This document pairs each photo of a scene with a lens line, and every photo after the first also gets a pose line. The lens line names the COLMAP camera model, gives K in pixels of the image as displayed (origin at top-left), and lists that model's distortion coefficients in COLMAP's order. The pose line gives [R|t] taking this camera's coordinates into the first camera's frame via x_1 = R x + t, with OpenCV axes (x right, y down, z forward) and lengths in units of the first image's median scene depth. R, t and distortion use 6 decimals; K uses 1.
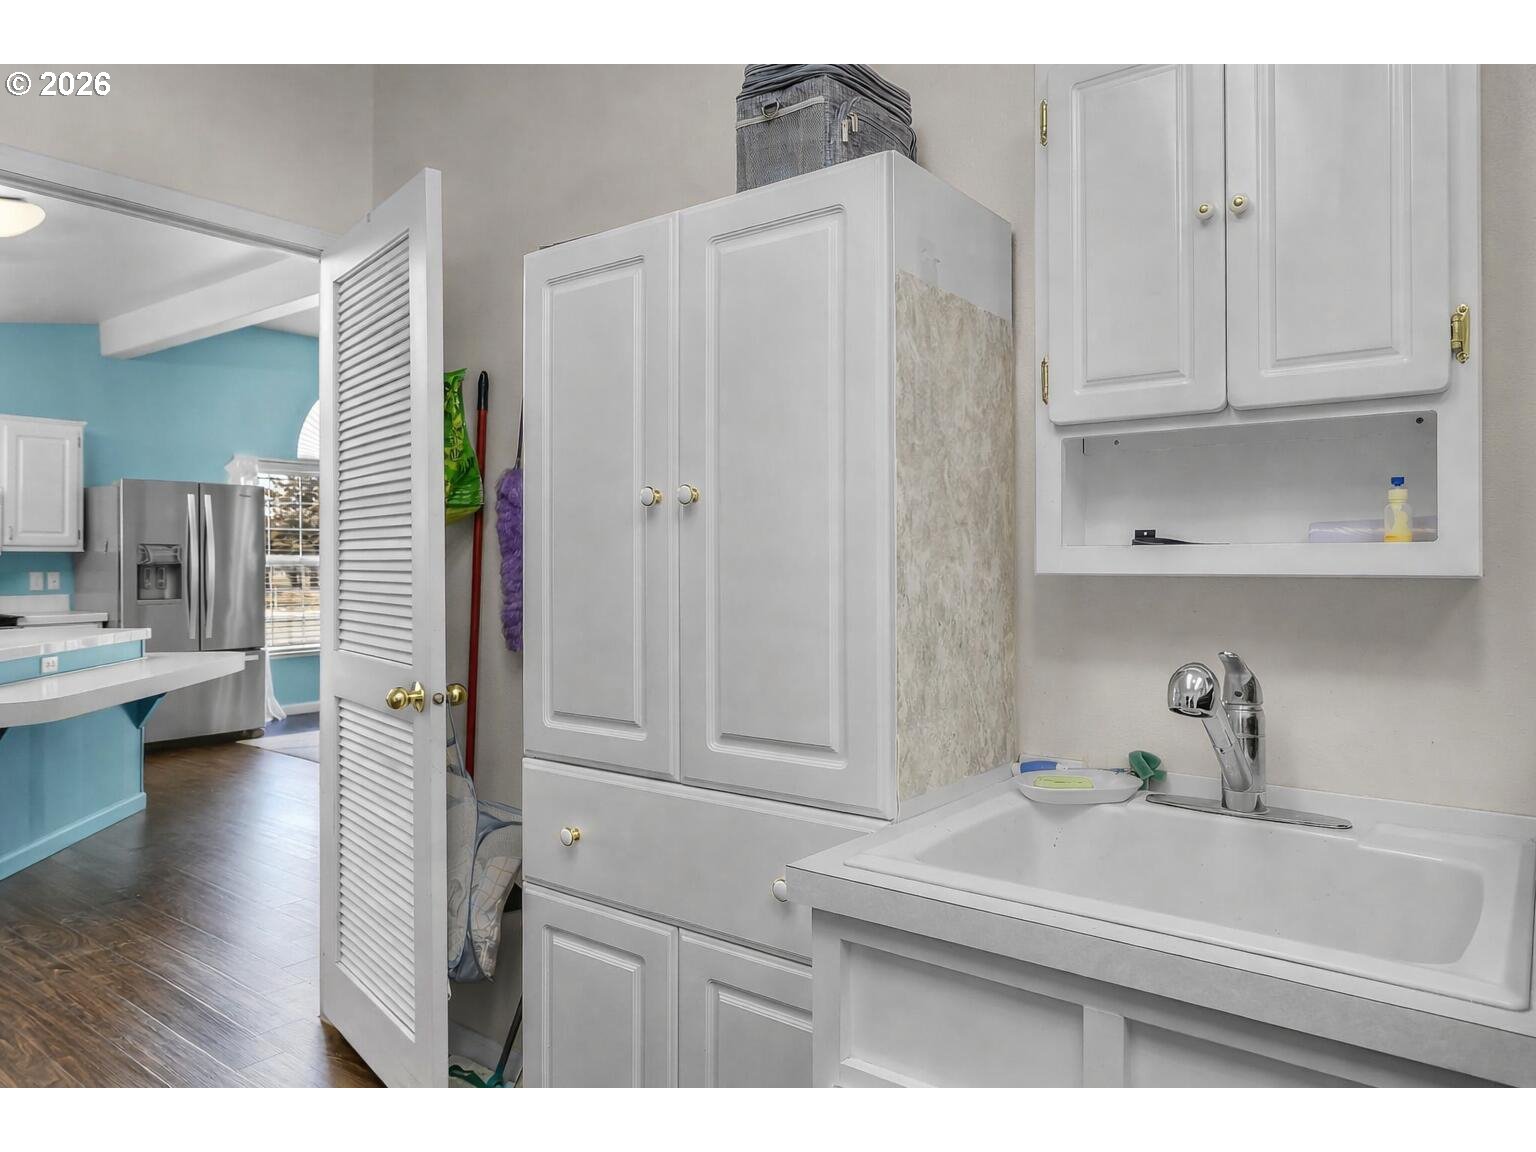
lens RADIAL K [[1007.8, 0, 767.9], [0, 1007.8, 536.9], [0, 0, 1]] dist [0.003657, -0.000426]
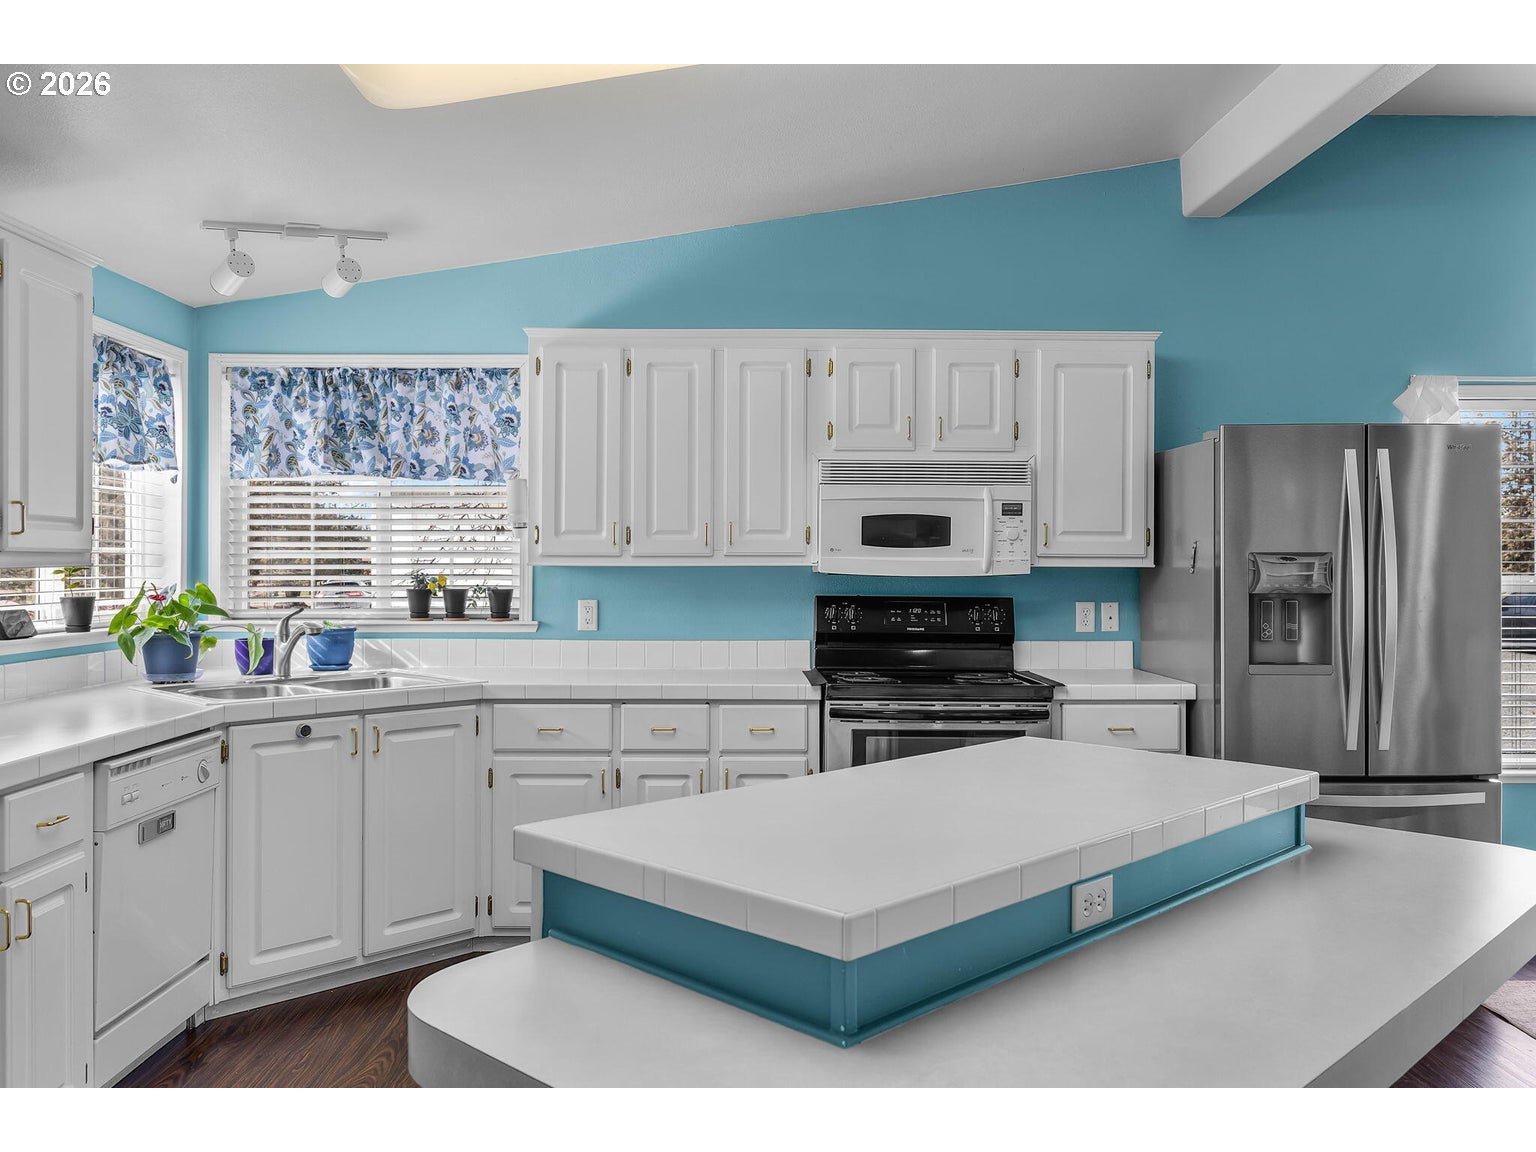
lens RADIAL K [[1190.1, 0, 768.0], [0, 1190.1, 576.0], [0, 0, 1]] dist [0.013980, 0.002279]
pose [[0.622510, 0.009022, -0.782560, -0.294593], [0.007458, 0.999820, 0.017459, 0.006151], [0.782576, -0.016705, 0.622330, 0.420889]]
